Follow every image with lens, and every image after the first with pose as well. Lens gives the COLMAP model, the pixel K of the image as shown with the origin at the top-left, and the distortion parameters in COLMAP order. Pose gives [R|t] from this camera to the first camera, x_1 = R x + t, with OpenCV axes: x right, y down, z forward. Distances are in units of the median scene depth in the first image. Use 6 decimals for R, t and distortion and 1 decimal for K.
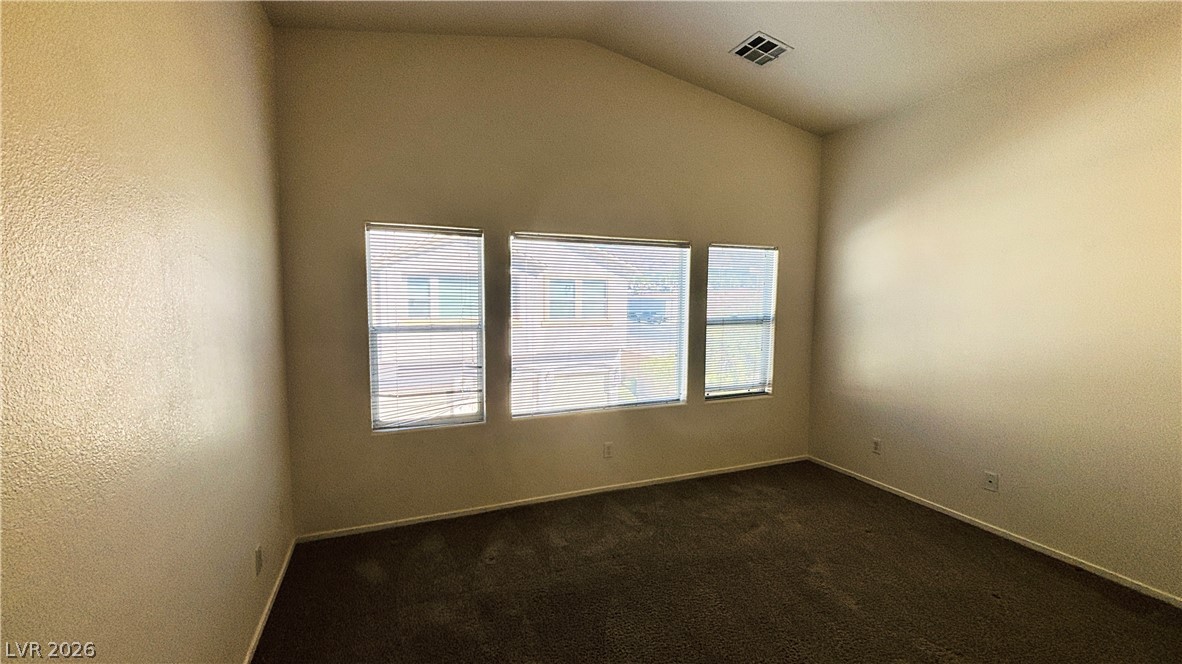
lens RADIAL K [[478.9, 0, 587.8], [0, 478.9, 334.3], [0, 0, 1]] dist [0.005485, -0.005256]
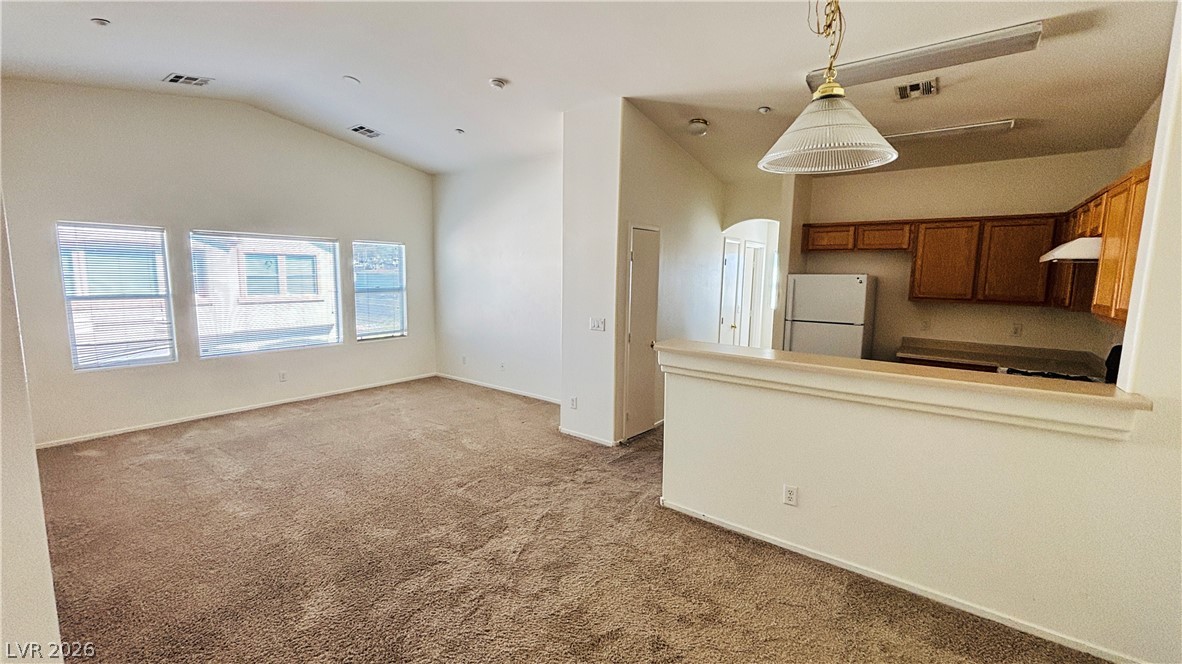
lens RADIAL K [[478.9, 0, 587.8], [0, 478.9, 334.3], [0, 0, 1]] dist [0.005485, -0.005256]
pose [[0.868209, -0.054552, 0.493192, 0.131314], [0.029797, 0.997876, 0.057922, 0.049984], [-0.495304, -0.035593, 0.867990, -0.751736]]
